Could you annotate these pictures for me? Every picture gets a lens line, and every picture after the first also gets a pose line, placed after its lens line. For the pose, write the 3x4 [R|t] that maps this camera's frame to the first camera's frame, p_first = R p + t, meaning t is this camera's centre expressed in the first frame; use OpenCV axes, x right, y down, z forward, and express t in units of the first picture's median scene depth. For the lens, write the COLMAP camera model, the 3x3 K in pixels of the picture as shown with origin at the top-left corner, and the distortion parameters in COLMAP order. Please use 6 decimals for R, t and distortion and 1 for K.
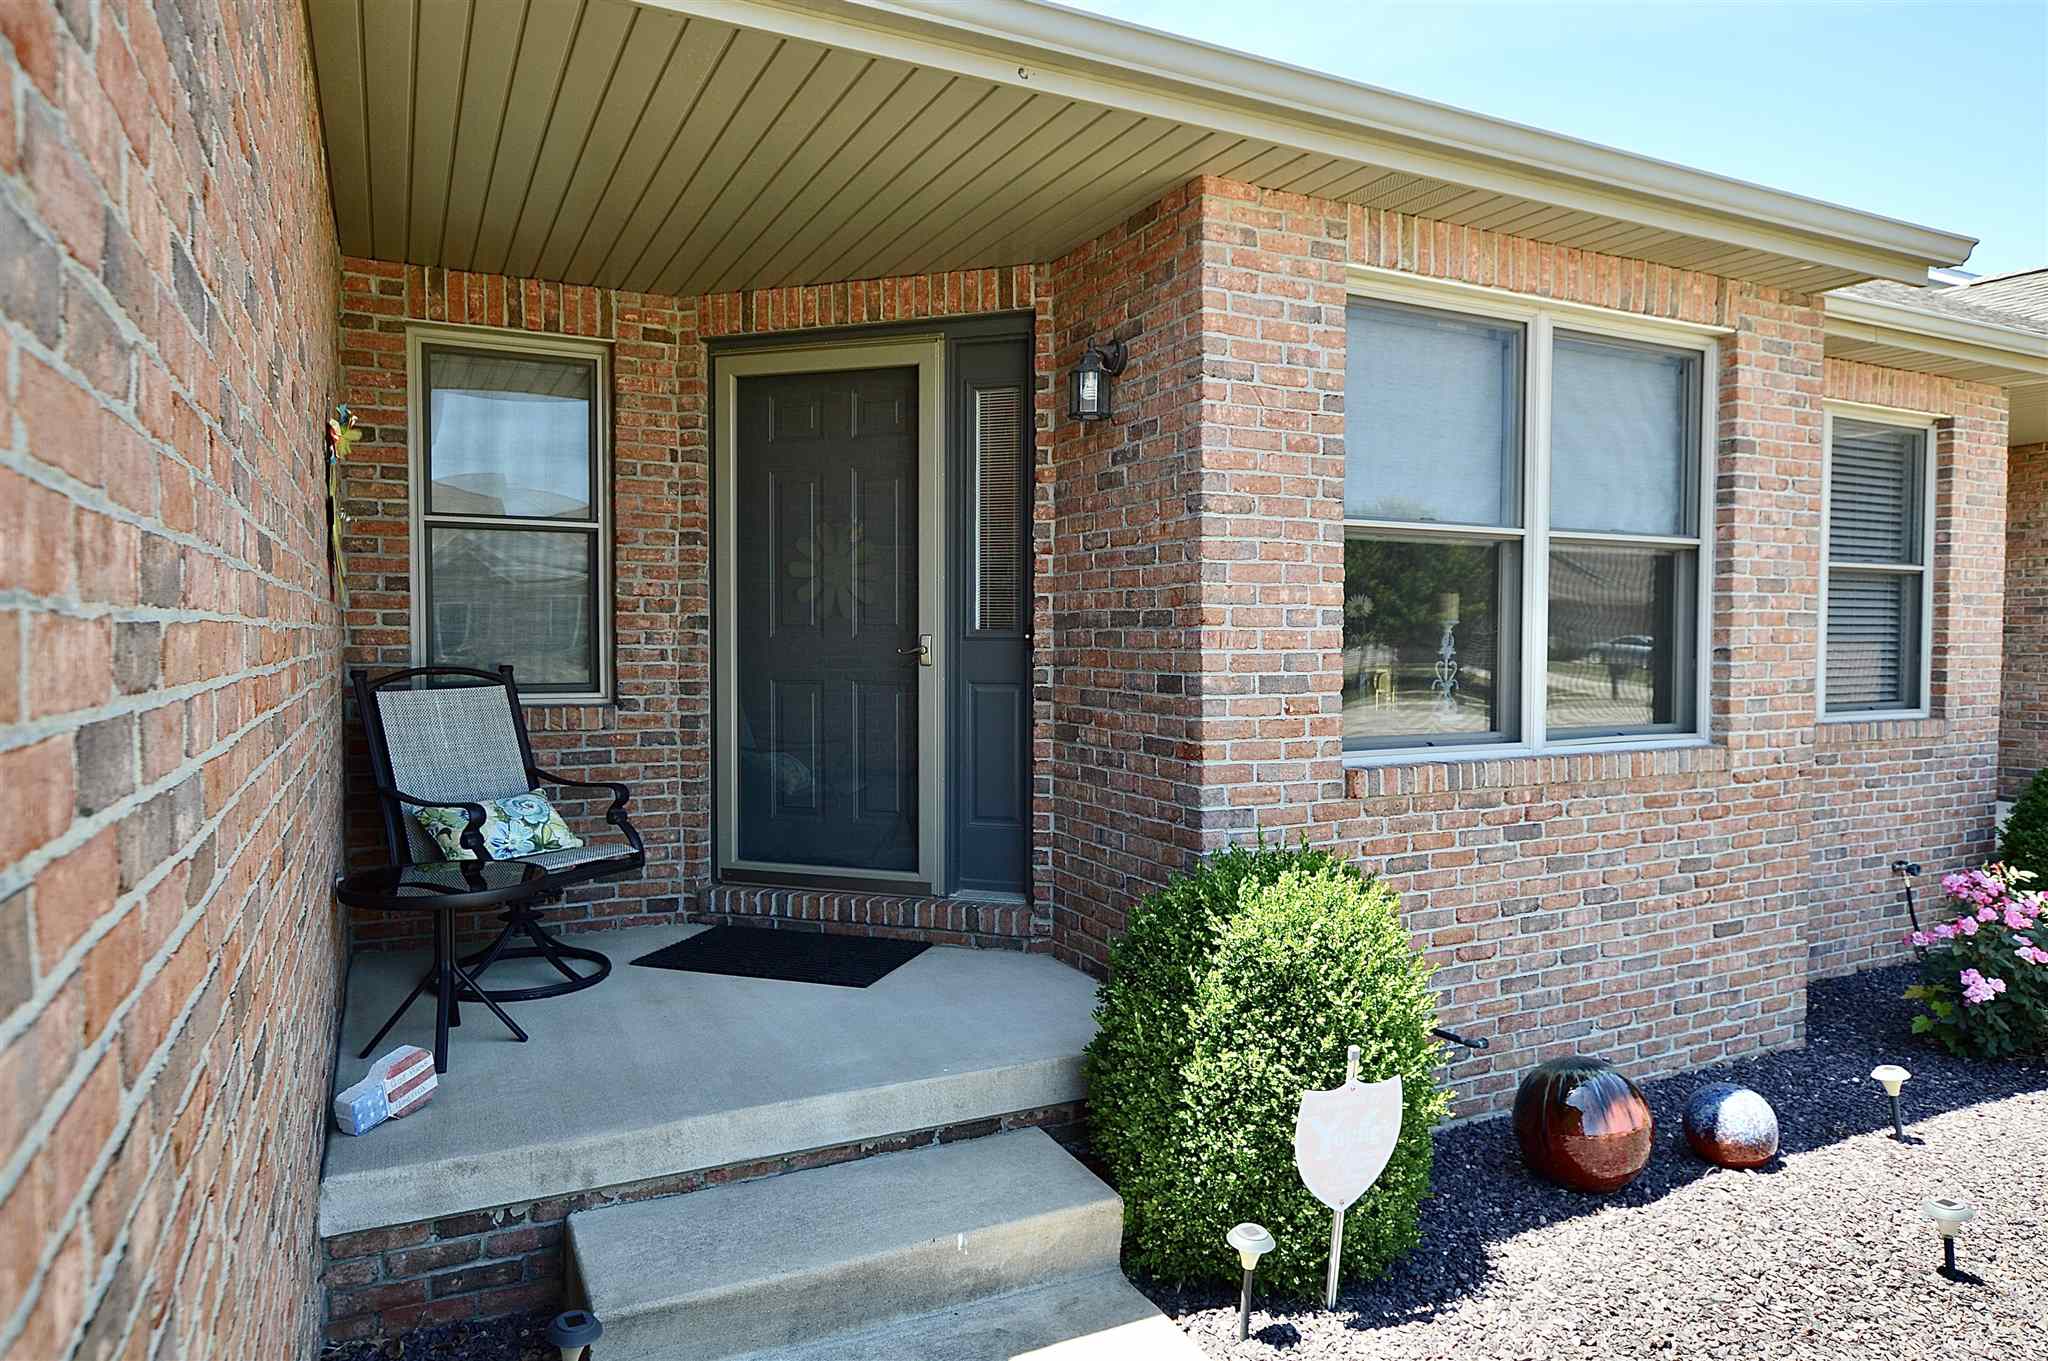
lens RADIAL K [[1265.4, 0, 1037.9], [0, 1265.4, 677.9], [0, 0, 1]] dist [-0.013068, 0.006220]
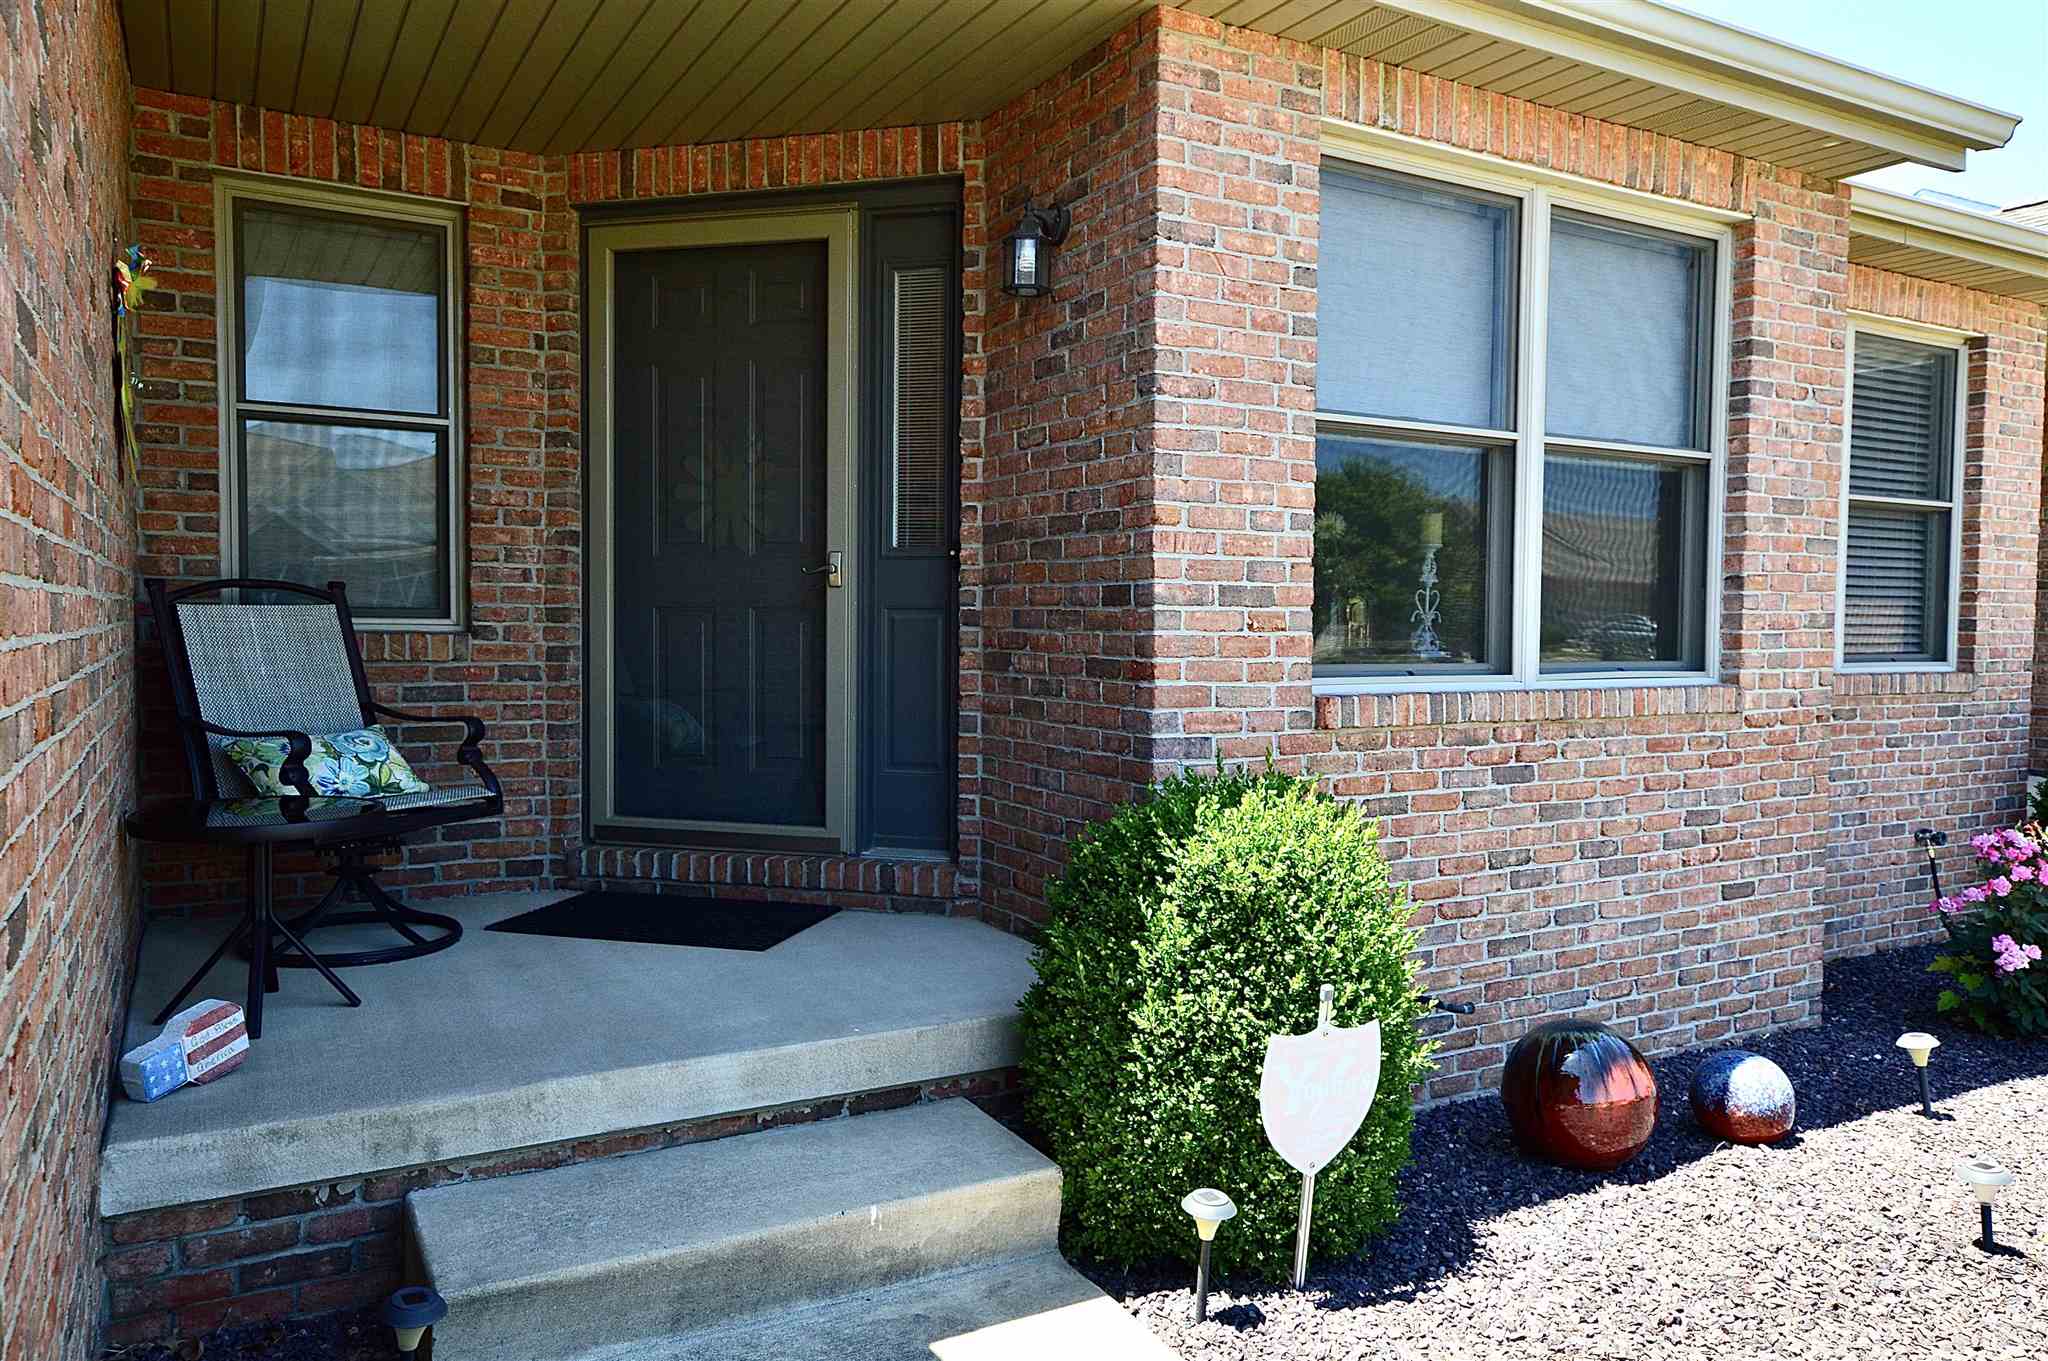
lens RADIAL K [[1437.7, 0, 1035.2], [0, 1437.7, 679.5], [0, 0, 1]] dist [-0.004714, 0.015958]
pose [[0.998657, 0.004602, 0.051607, -0.002686], [-0.004969, 0.999963, 0.007000, 0.053743], [-0.051573, -0.007247, 0.998643, 0.013330]]
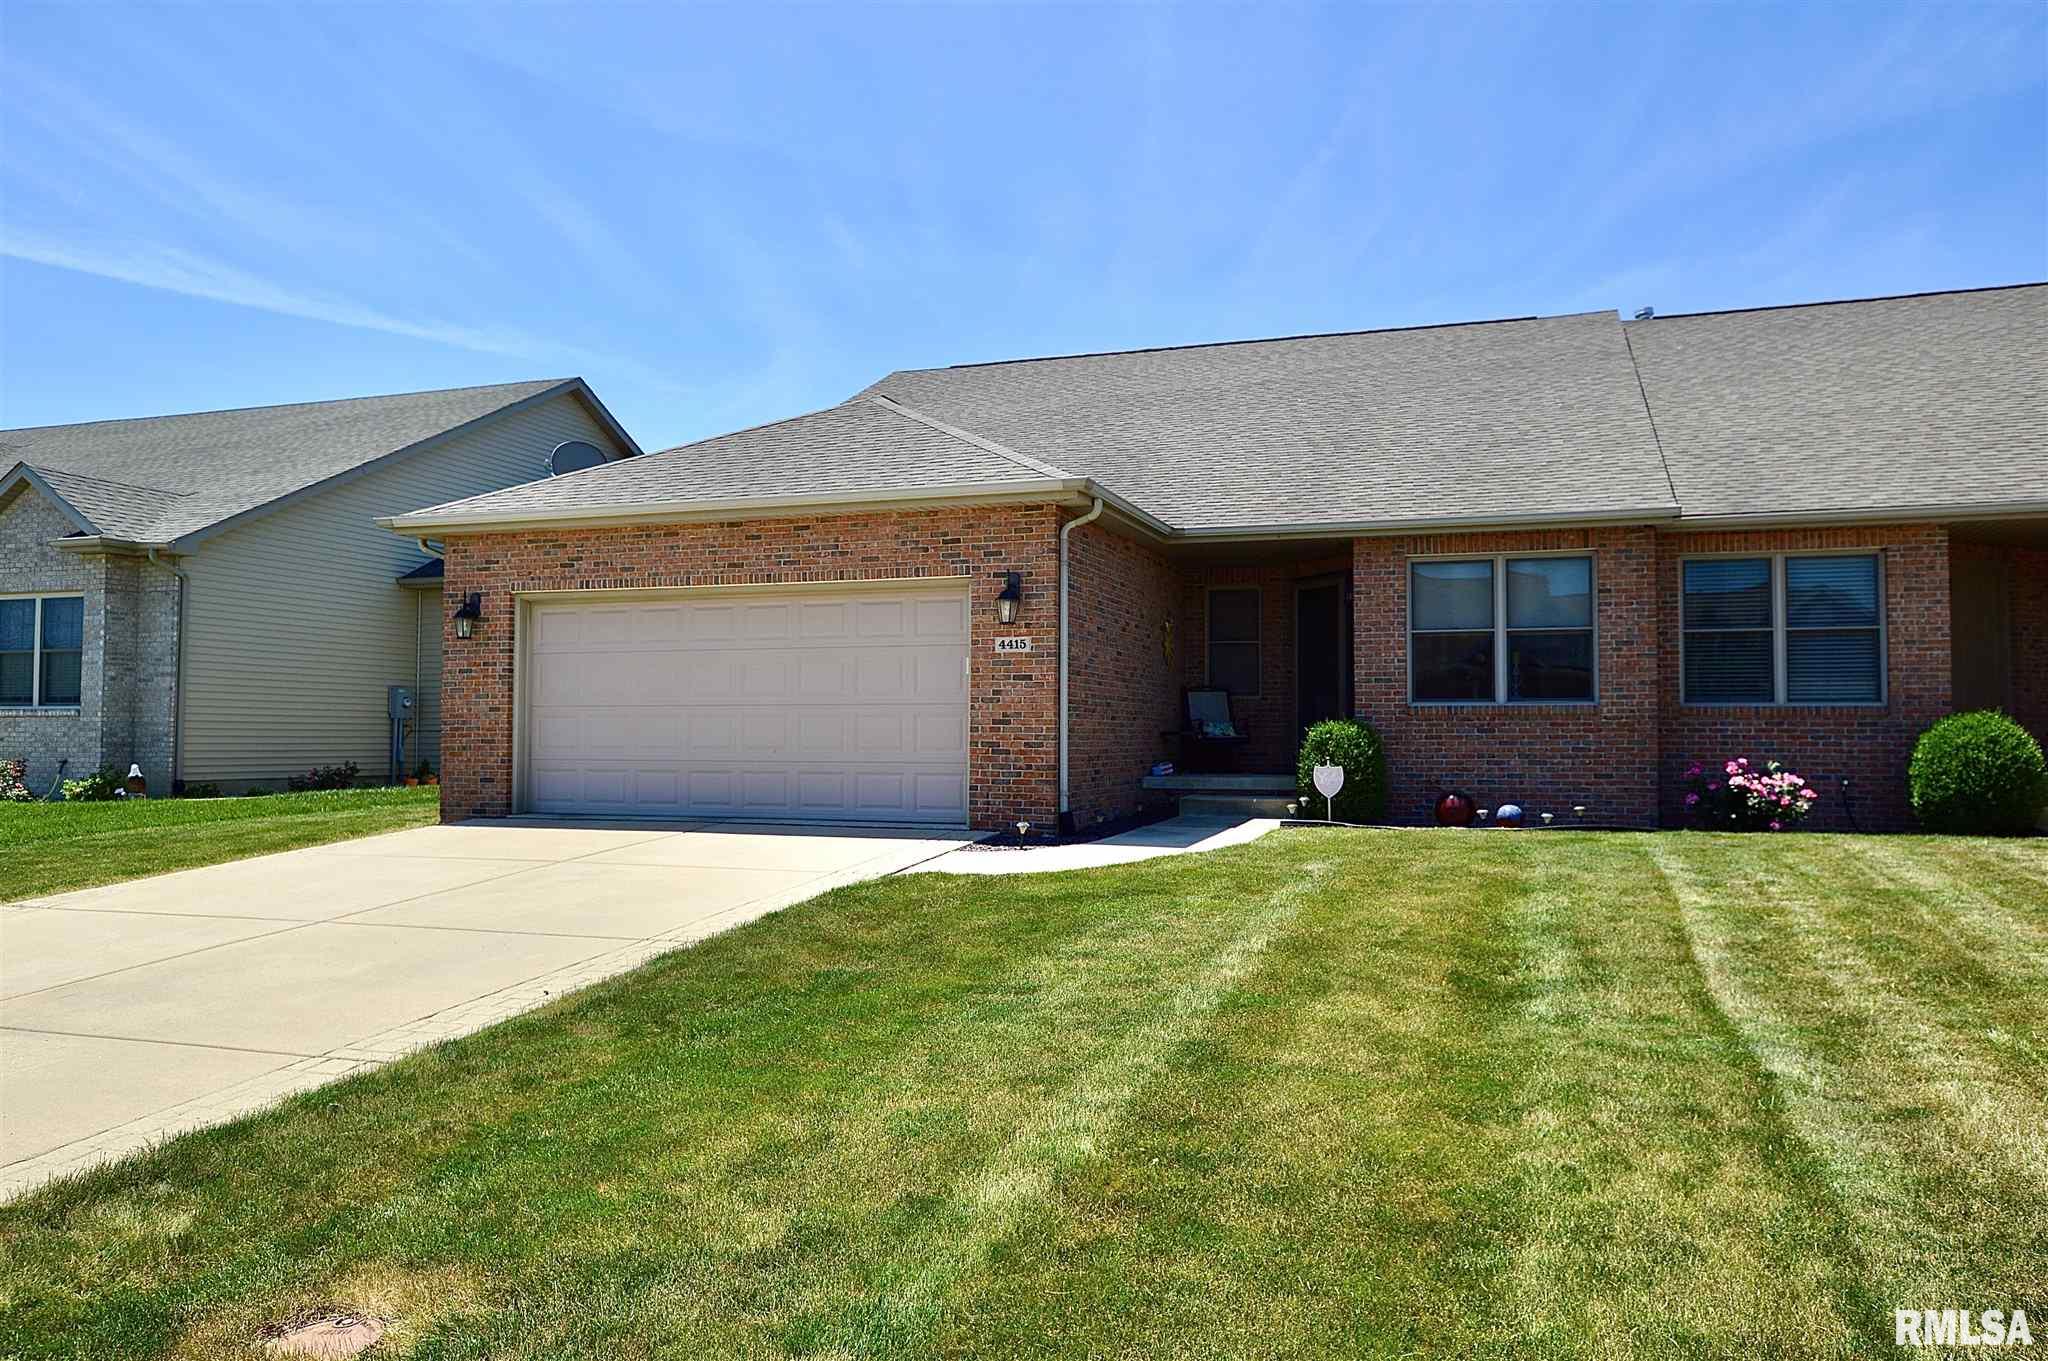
lens RADIAL K [[1437.7, 0, 982.0], [0, 1437.7, 676.9], [0, 0, 1]] dist [-0.004714, 0.015958]
pose [[0.665901, -0.030393, -0.745420, 2.268415], [-0.030121, 0.997260, -0.067569, 0.278719], [0.745431, 0.067447, 0.663161, -2.289369]]
